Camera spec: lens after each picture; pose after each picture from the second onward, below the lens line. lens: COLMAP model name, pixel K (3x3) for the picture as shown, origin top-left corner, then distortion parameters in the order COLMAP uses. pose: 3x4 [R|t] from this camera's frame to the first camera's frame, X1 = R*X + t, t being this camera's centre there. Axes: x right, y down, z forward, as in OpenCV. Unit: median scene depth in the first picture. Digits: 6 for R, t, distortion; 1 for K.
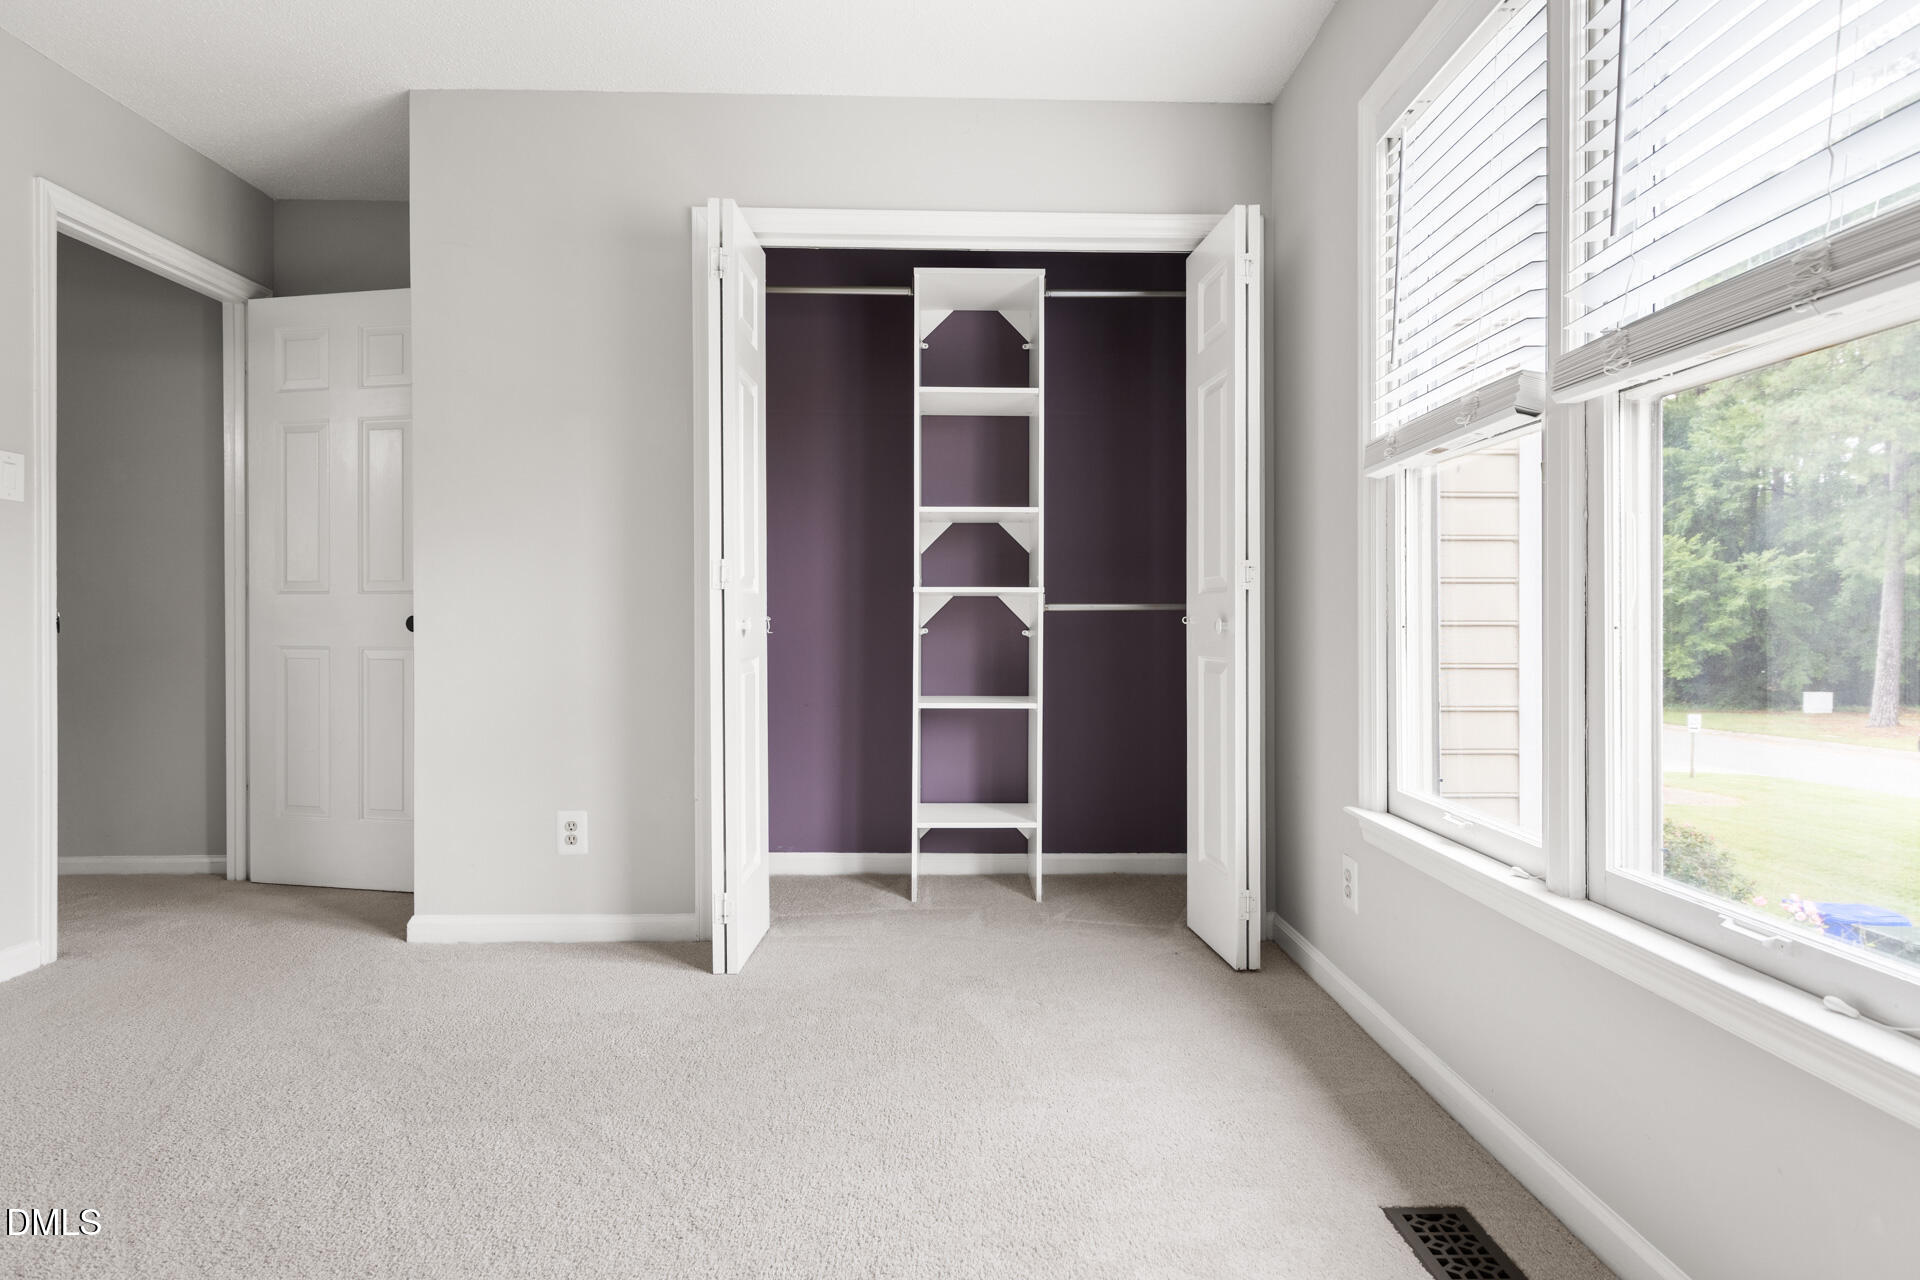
lens RADIAL K [[927.1, 0, 964.1], [0, 927.1, 629.6], [0, 0, 1]] dist [-0.023837, -0.000440]
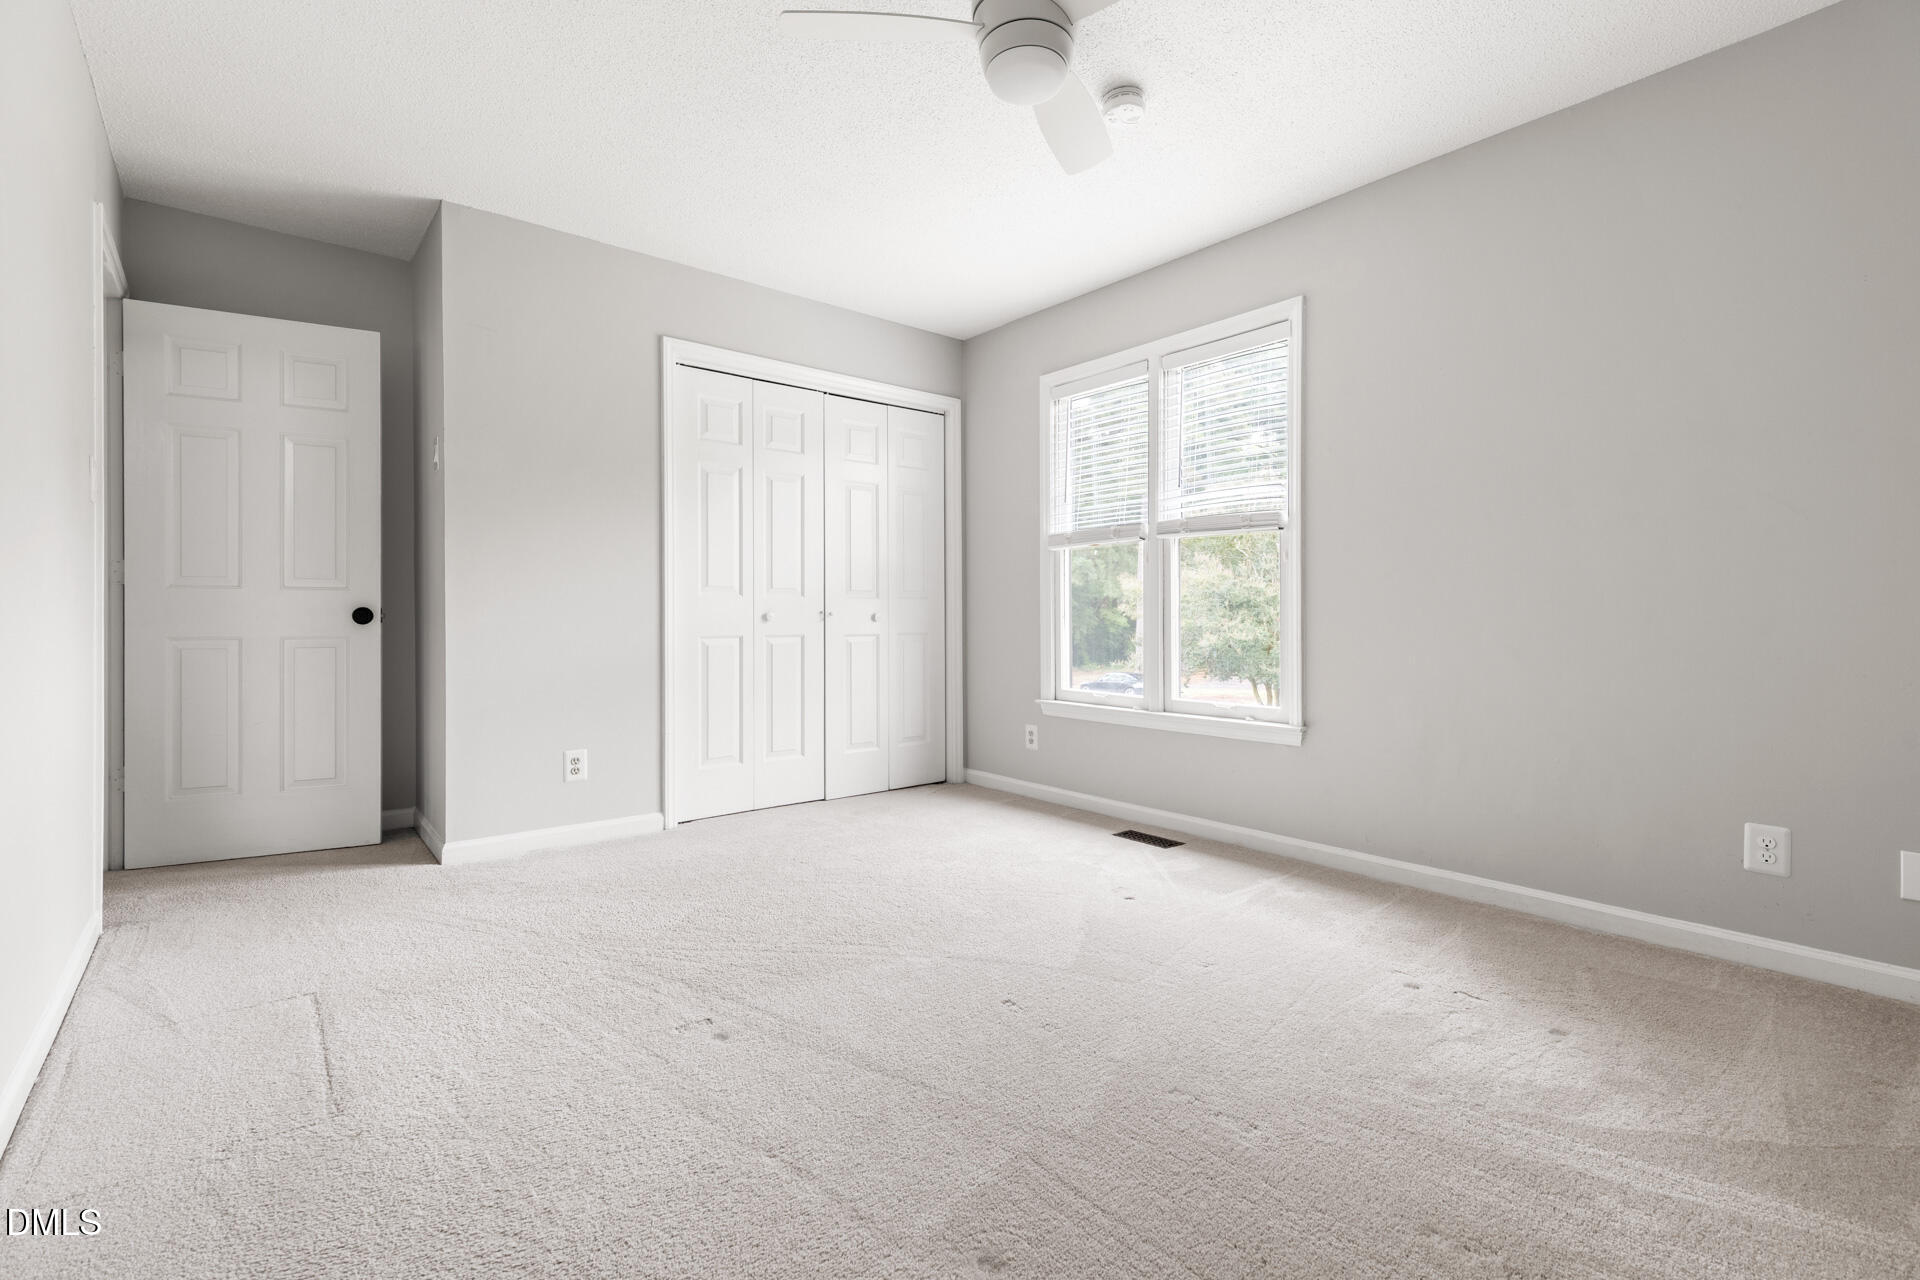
lens RADIAL K [[853.4, 0, 915.3], [0, 853.4, 616.3], [0, 0, 1]] dist [0.010854, -0.000002]
pose [[0.809265, -0.003050, 0.587435, -0.780414], [0.003836, 0.999993, -0.000092, -0.005160], [-0.587431, 0.002328, 0.809271, -0.364542]]
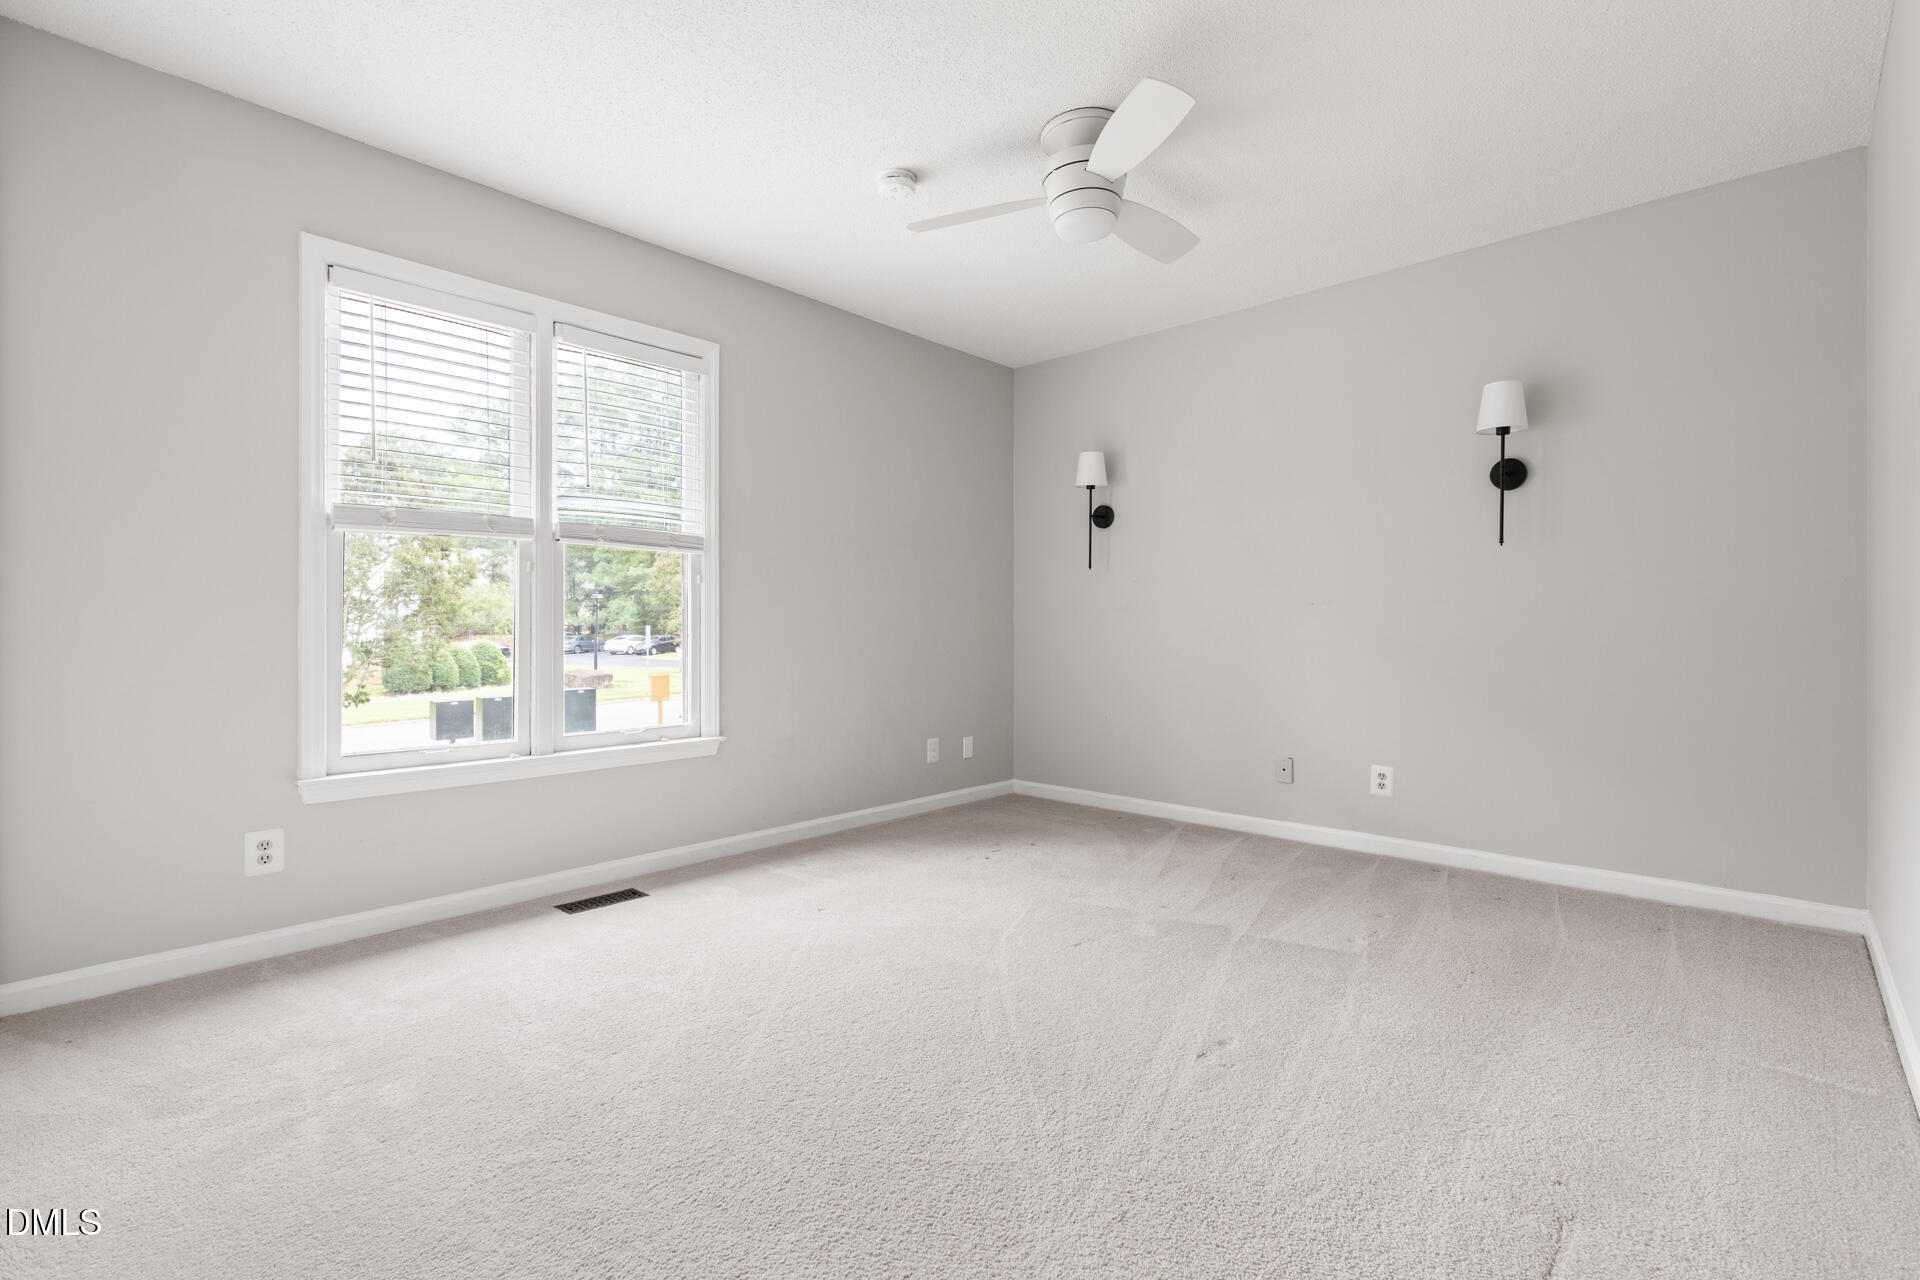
lens RADIAL K [[854.3, 0, 948.5], [0, 854.3, 632.3], [0, 0, 1]] dist [0.001060, 0.000011]
pose [[-0.705567, 0.002602, 0.708638, -0.820074], [0.005701, 0.999982, 0.002004, -0.008959], [-0.708620, 0.005454, -0.705569, 0.940593]]
